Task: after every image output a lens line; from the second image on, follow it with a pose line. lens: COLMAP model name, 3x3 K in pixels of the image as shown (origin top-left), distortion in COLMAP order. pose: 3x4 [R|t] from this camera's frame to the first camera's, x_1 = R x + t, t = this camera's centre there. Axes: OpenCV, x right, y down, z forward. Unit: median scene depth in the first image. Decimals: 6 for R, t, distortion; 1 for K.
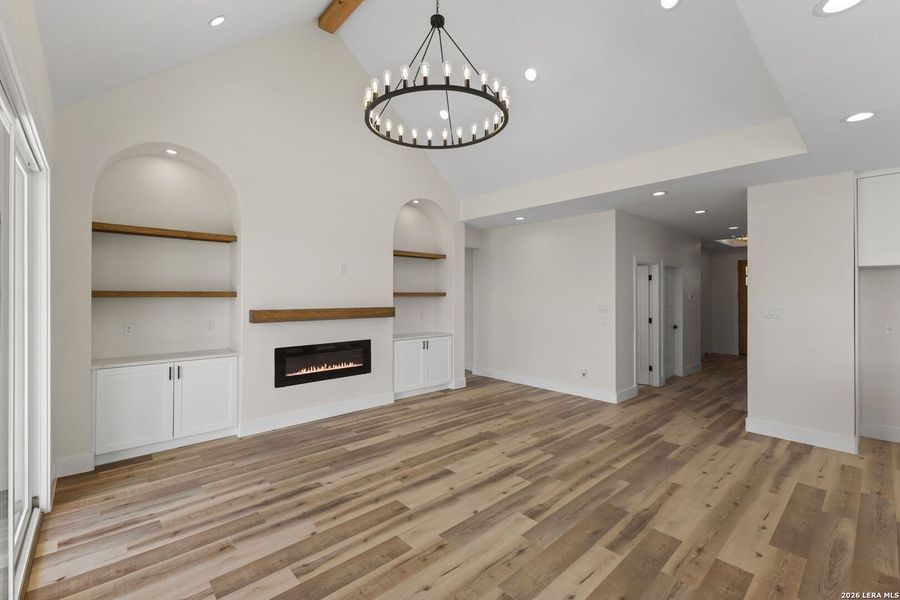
lens RADIAL K [[395.4, 0, 463.3], [0, 395.4, 296.8], [0, 0, 1]] dist [0.001035, 0.000107]
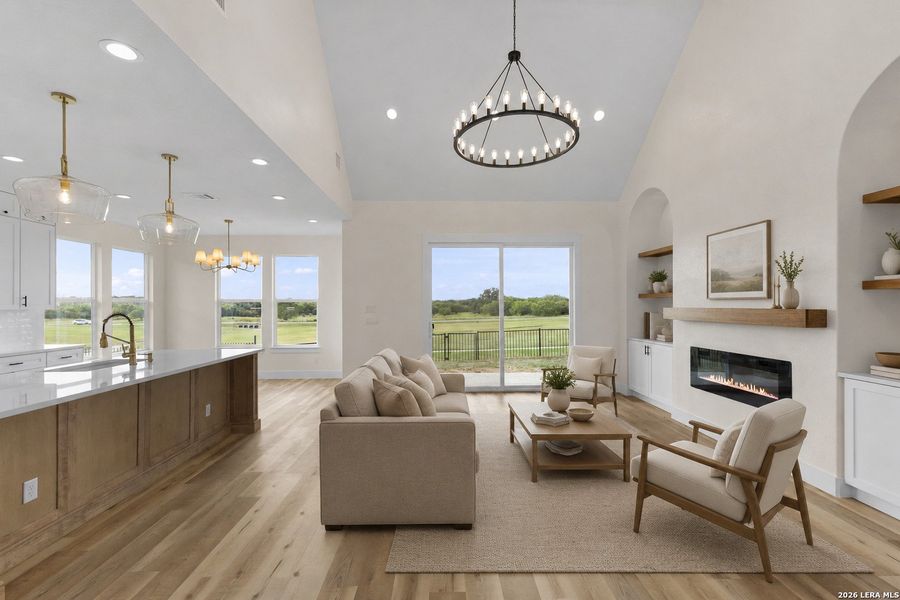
lens RADIAL K [[390.5, 0, 446.7], [0, 390.5, 299.4], [0, 0, 1]] dist [0.001455, 0.000421]
pose [[-0.678961, -0.009276, -0.734116, 0.695566], [0.000546, 0.999914, -0.013140, 0.021673], [0.734174, -0.009322, -0.678897, 1.224745]]
